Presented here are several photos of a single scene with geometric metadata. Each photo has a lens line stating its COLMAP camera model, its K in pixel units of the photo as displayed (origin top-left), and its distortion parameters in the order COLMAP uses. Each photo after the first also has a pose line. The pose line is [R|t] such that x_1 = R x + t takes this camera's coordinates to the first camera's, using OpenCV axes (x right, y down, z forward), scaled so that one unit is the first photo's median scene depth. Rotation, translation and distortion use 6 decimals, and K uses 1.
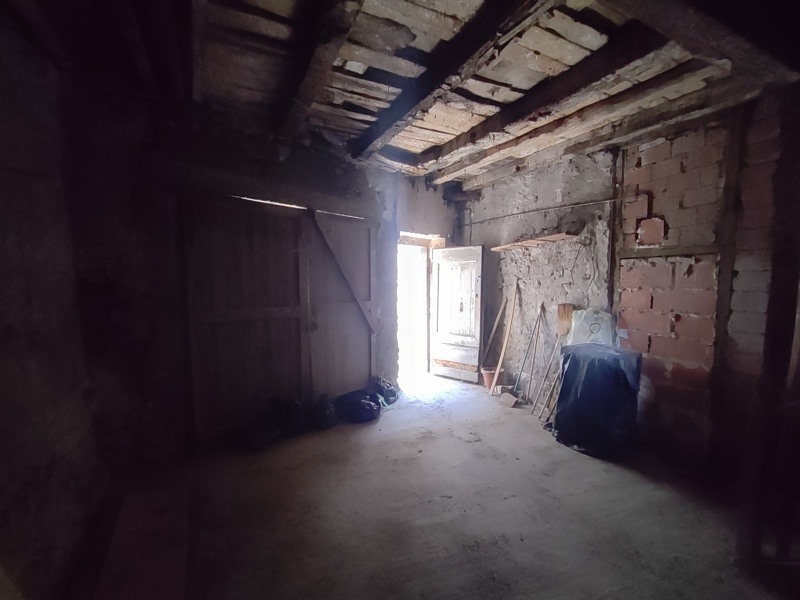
lens RADIAL K [[367.3, 0, 401.1], [0, 367.3, 305.1], [0, 0, 1]] dist [0.000379, 0.000322]
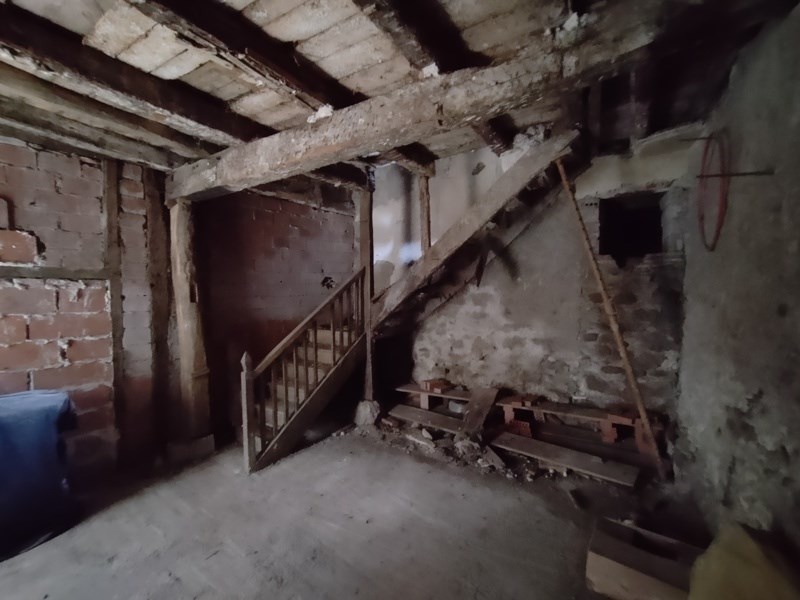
lens RADIAL K [[367.3, 0, 401.1], [0, 367.3, 305.1], [0, 0, 1]] dist [0.000379, 0.000322]
pose [[-0.550459, -0.001340, 0.834861, -0.546346], [0.076423, 0.995719, 0.051988, -0.050924], [-0.831357, 0.092420, -0.548001, 0.833009]]
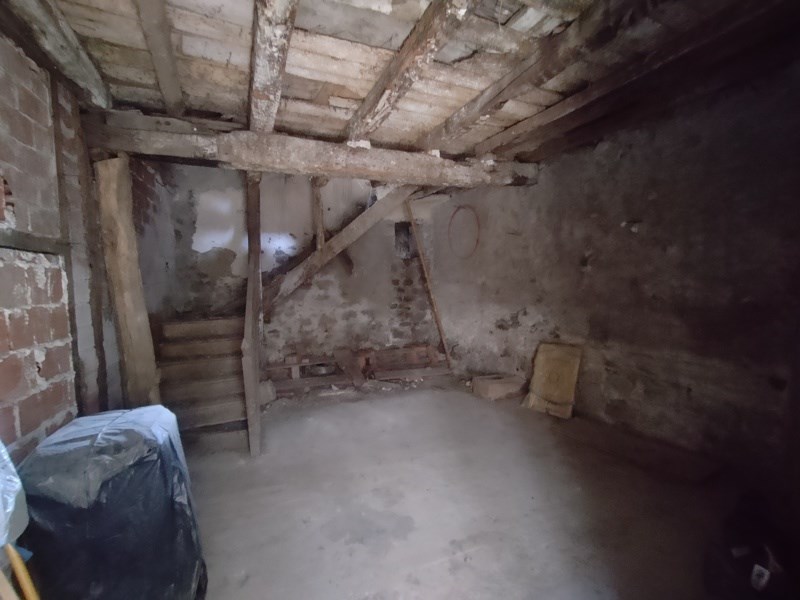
lens RADIAL K [[367.3, 0, 401.1], [0, 367.3, 305.1], [0, 0, 1]] dist [0.000379, 0.000322]
pose [[-0.998752, 0.043585, -0.024394, 0.188695], [0.039971, 0.990324, 0.132895, -0.107698], [0.029950, 0.131754, -0.990830, 1.694501]]
